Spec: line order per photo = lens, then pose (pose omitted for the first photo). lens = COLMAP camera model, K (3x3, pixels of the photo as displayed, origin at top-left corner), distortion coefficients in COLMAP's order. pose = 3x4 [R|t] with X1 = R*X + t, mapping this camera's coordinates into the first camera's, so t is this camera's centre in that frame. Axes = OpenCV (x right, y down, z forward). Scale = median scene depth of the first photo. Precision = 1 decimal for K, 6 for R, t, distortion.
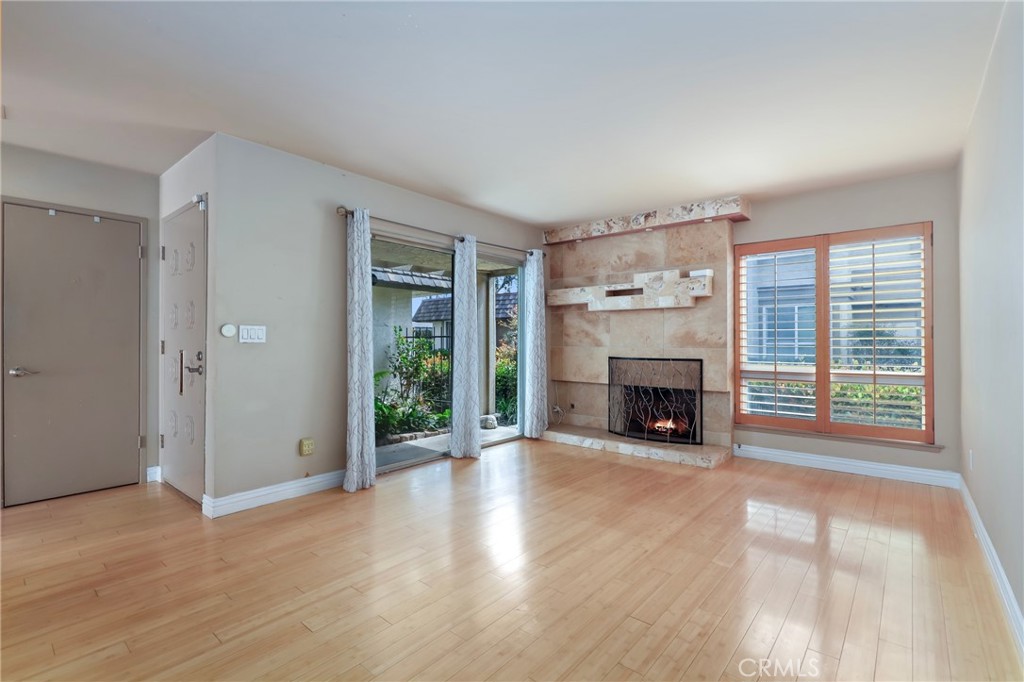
lens RADIAL K [[465.9, 0, 520.8], [0, 465.9, 337.5], [0, 0, 1]] dist [0.000491, -0.000686]
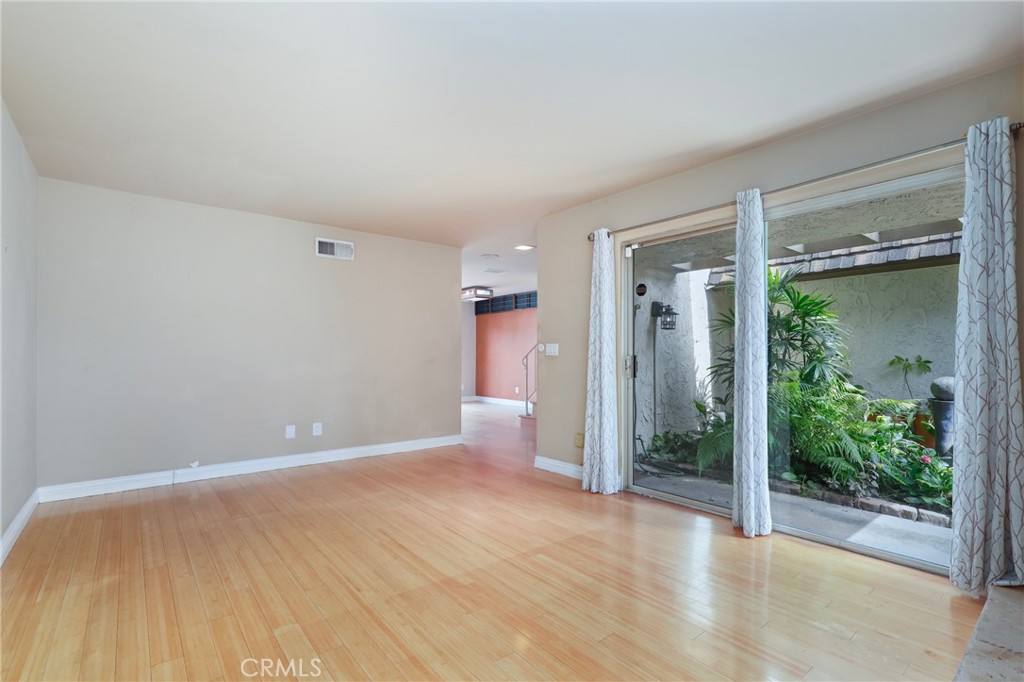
lens RADIAL K [[465.9, 0, 502.1], [0, 465.9, 348.5], [0, 0, 1]] dist [0.000491, -0.000686]
pose [[-0.200006, -0.016182, -0.979661, 0.591803], [0.010231, 0.999775, -0.018603, 0.009721], [0.979741, -0.013743, -0.199795, 0.786683]]
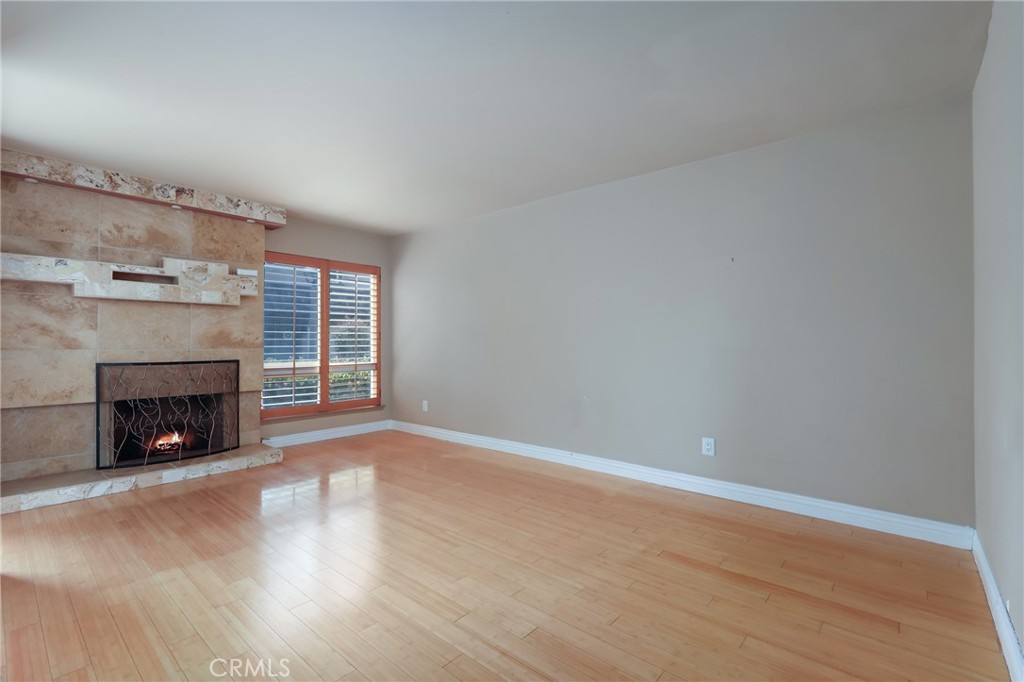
lens RADIAL K [[465.9, 0, 512.4], [0, 465.9, 338.5], [0, 0, 1]] dist [0.000491, -0.000686]
pose [[0.016482, 0.007514, 0.999836, -0.577076], [-0.009144, 0.999931, -0.007364, 0.003801], [-0.999822, -0.009021, 0.016550, 0.409635]]
